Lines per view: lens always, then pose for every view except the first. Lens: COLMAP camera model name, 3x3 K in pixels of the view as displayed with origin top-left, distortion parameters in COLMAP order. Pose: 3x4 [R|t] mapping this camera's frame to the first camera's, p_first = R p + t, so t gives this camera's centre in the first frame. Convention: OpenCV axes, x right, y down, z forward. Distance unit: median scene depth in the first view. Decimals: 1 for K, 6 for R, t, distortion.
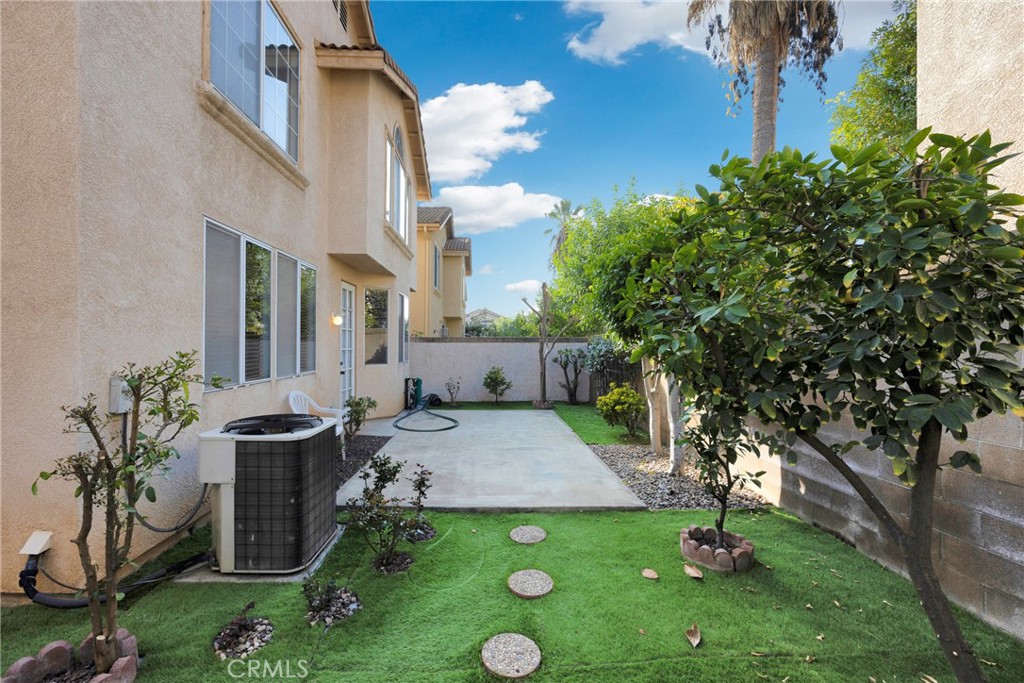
lens RADIAL K [[420.0, 0, 484.6], [0, 420.0, 349.8], [0, 0, 1]] dist [0.000362, 0.000133]
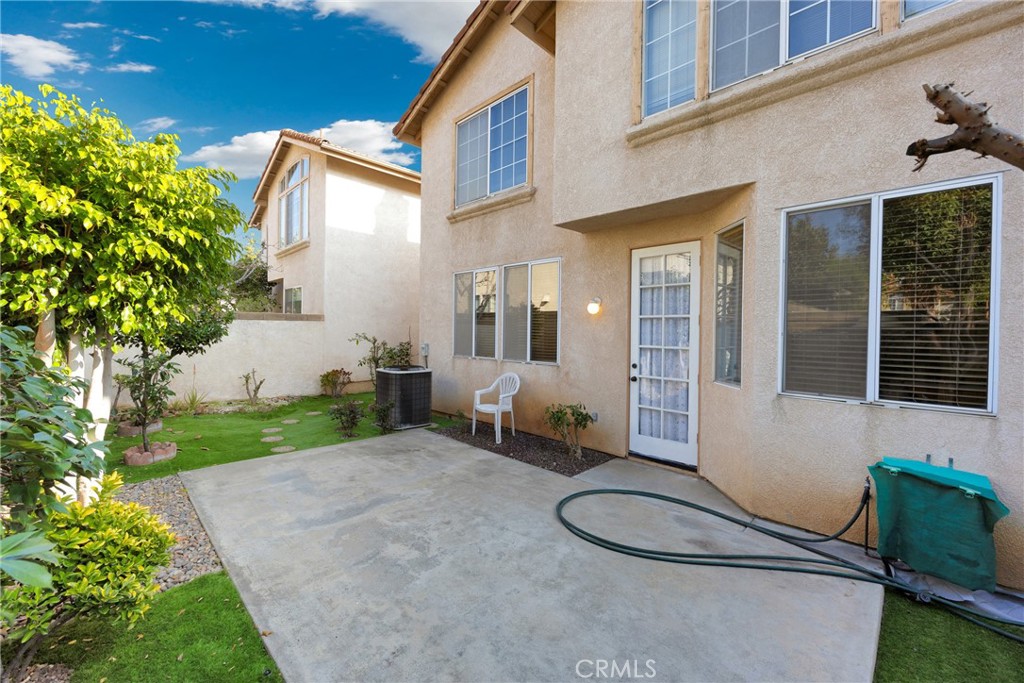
lens RADIAL K [[411.0, 0, 512.0], [0, 411.0, 335.9], [0, 0, 1]] dist [-0.001959, -0.000015]
pose [[-0.699299, -0.005917, -0.714805, 0.511846], [-0.029585, 0.999349, 0.020671, -0.044240], [0.714217, 0.035603, -0.699018, 2.261632]]
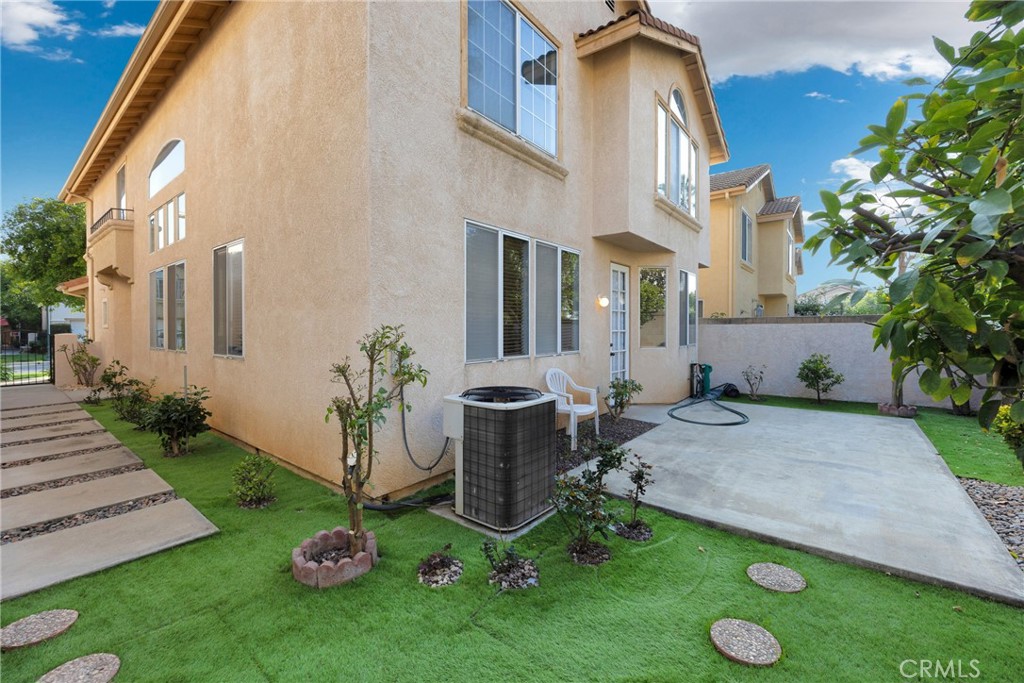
lens RADIAL K [[417.0, 0, 504.2], [0, 417.0, 335.8], [0, 0, 1]] dist [-0.002211, 0.000338]
pose [[0.778409, 0.004292, -0.627742, 0.153817], [-0.002613, 0.999990, 0.003597, 0.014015], [0.627752, -0.001160, 0.778413, 0.112209]]
